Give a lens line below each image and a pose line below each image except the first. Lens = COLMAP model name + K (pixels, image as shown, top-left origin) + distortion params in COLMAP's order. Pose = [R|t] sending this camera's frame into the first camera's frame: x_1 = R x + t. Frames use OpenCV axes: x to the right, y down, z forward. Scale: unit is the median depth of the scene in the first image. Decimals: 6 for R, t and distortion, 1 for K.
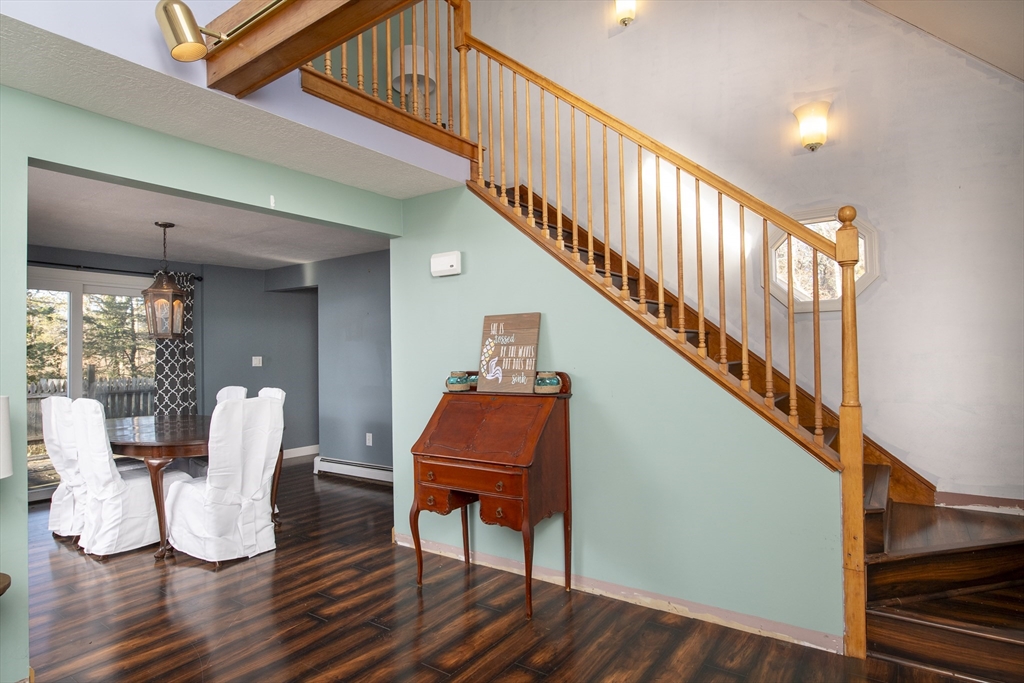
lens RADIAL K [[559.8, 0, 512.0], [0, 559.8, 341.5], [0, 0, 1]] dist [-0.000017, -0.000507]
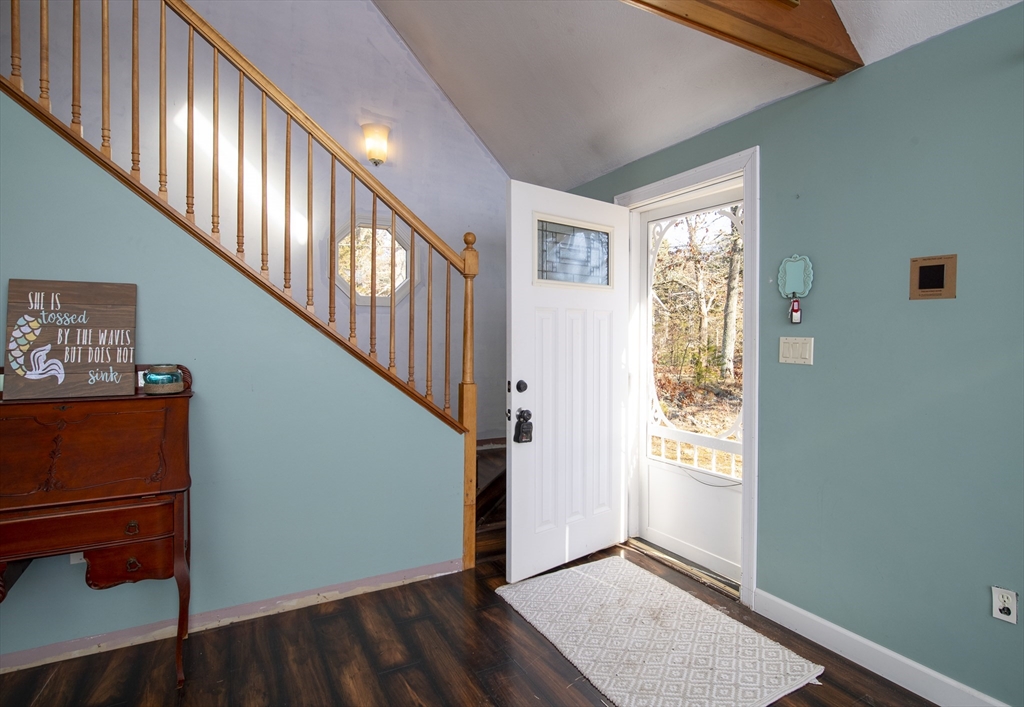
lens RADIAL K [[598.4, 0, 513.9], [0, 598.4, 333.0], [0, 0, 1]] dist [-0.003355, -0.000771]
pose [[0.413743, 0.015423, 0.910263, -0.467162], [-0.036872, 0.999320, -0.000173, -0.006318], [-0.909647, -0.033492, 0.414030, 0.226273]]
